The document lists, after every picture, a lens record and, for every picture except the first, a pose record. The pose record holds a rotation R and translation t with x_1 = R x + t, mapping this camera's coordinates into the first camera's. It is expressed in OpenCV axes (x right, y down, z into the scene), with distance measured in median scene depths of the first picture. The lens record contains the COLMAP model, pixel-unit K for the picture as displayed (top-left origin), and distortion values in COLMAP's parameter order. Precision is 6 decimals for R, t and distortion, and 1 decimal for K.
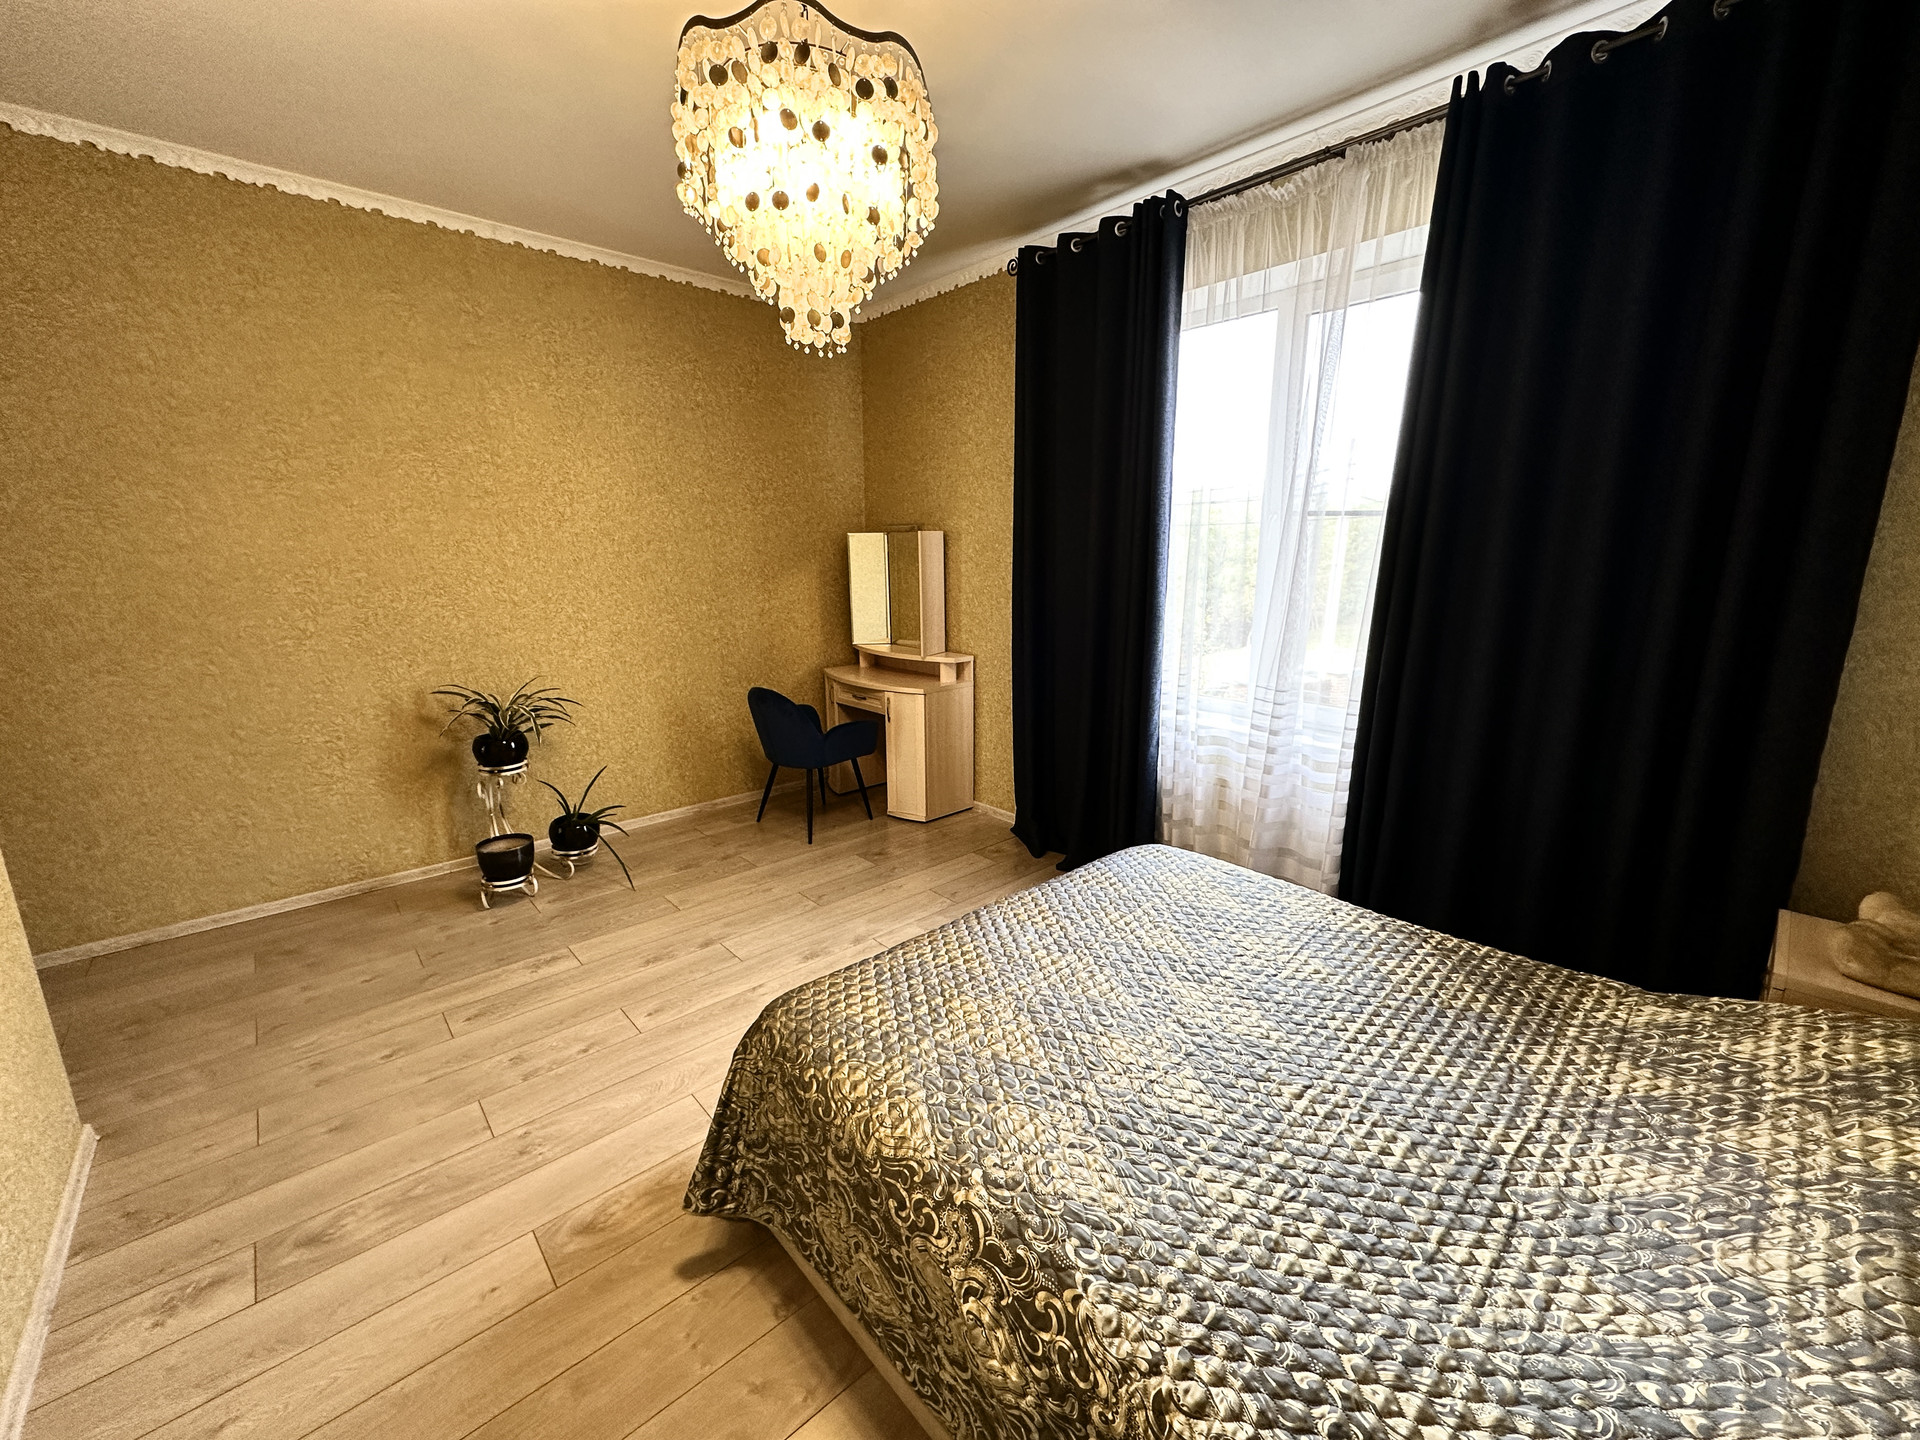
lens RADIAL K [[768.6, 0, 960.3], [0, 768.6, 721.3], [0, 0, 1]] dist [-0.001115, 0.000696]
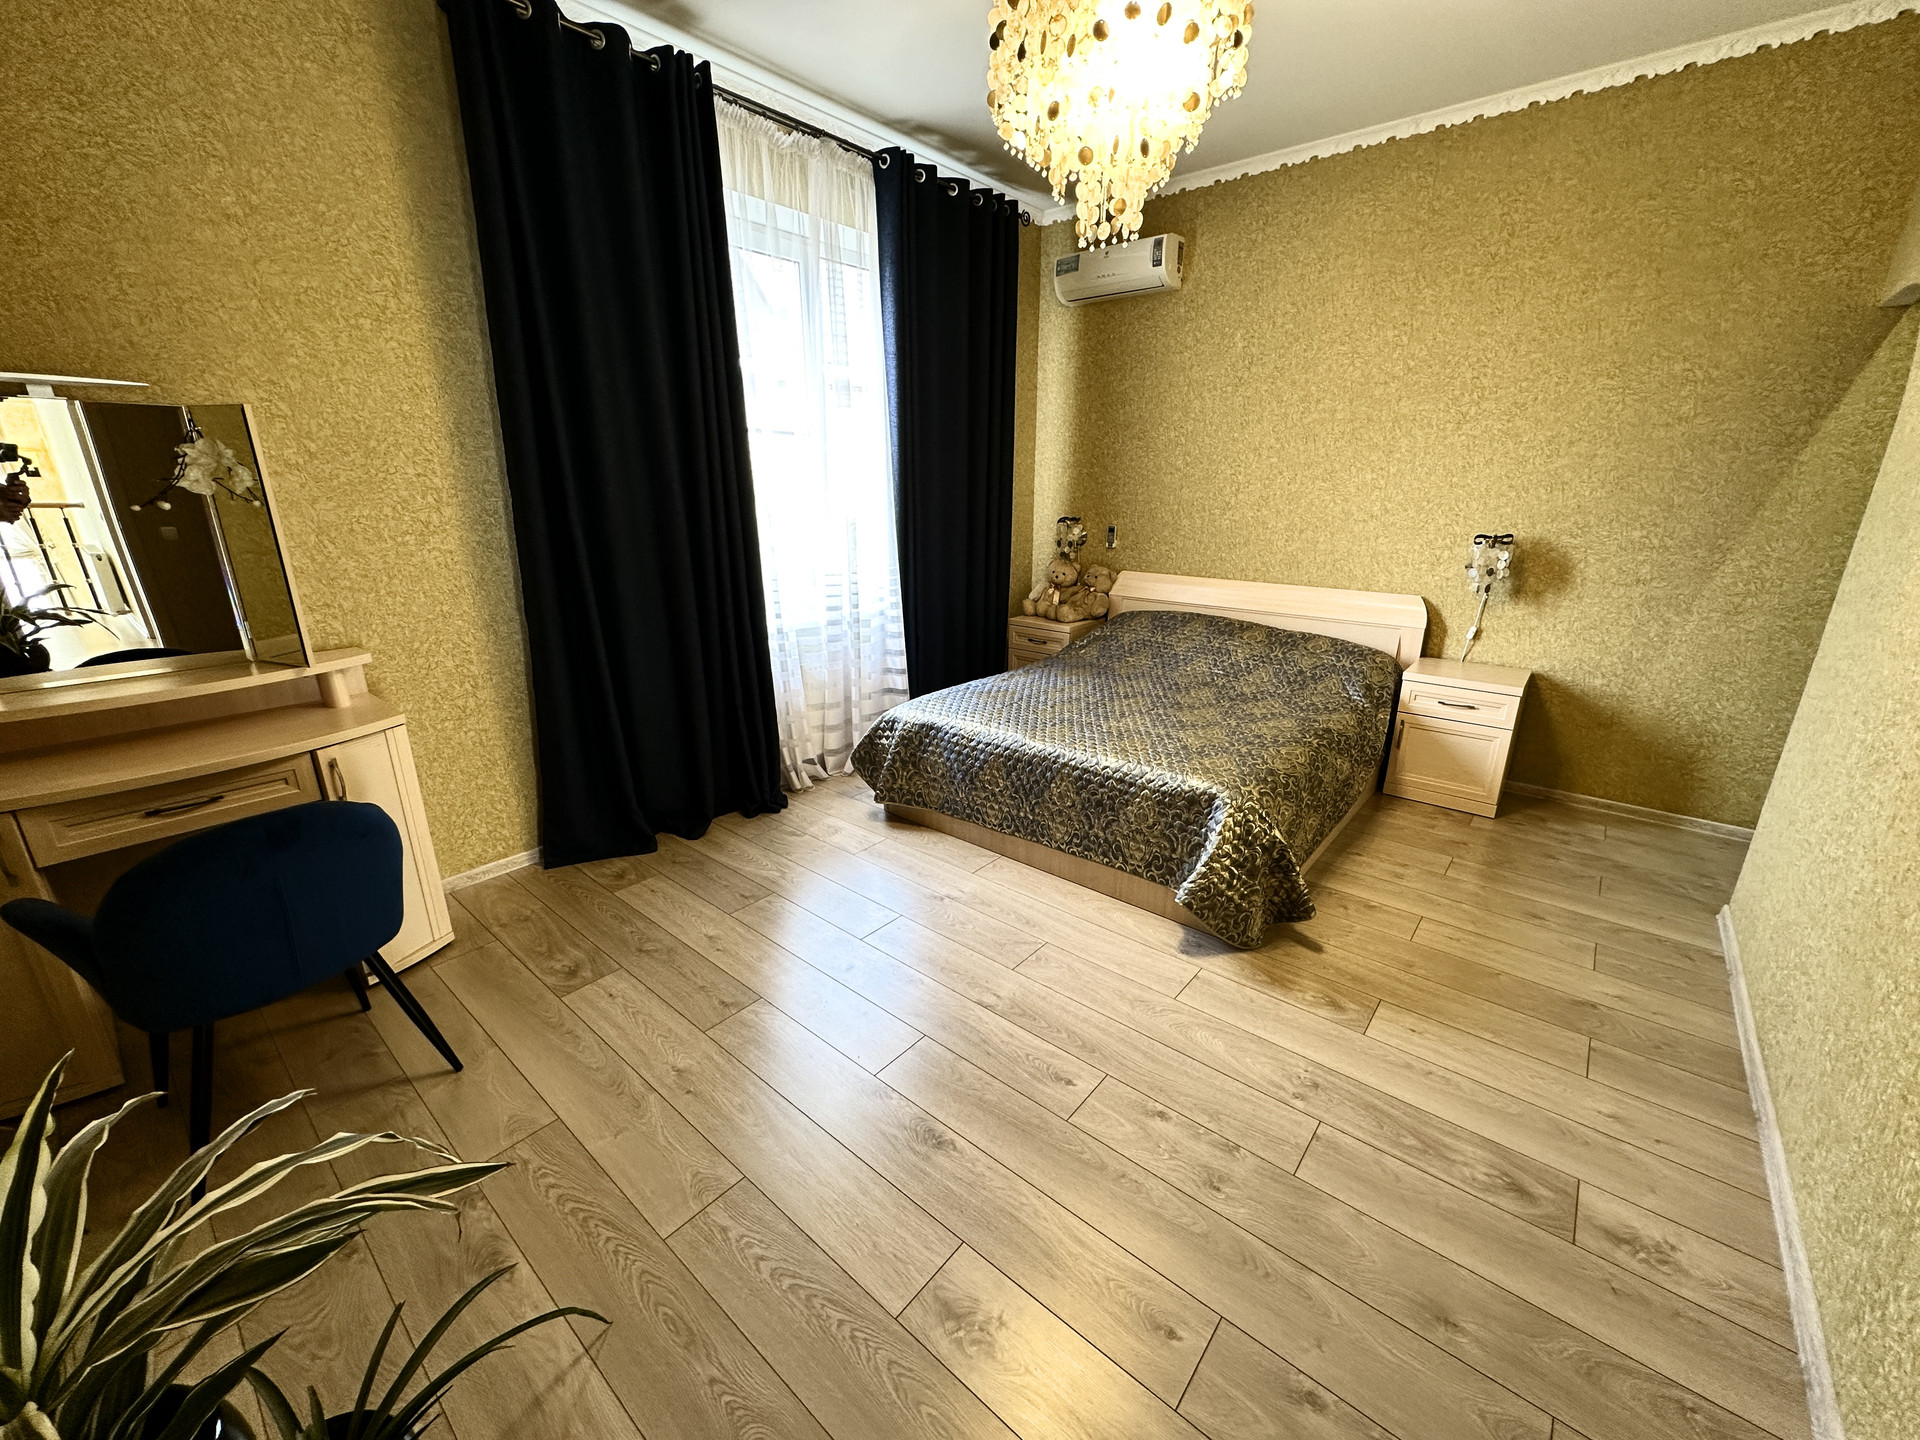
lens RADIAL K [[768.6, 0, 960.7], [0, 768.6, 722.4], [0, 0, 1]] dist [-0.001115, 0.000696]
pose [[-0.135351, -0.296631, 0.945352, -1.123842], [0.216851, 0.922130, 0.320392, -0.228149], [-0.966776, 0.248366, -0.060487, 1.204598]]
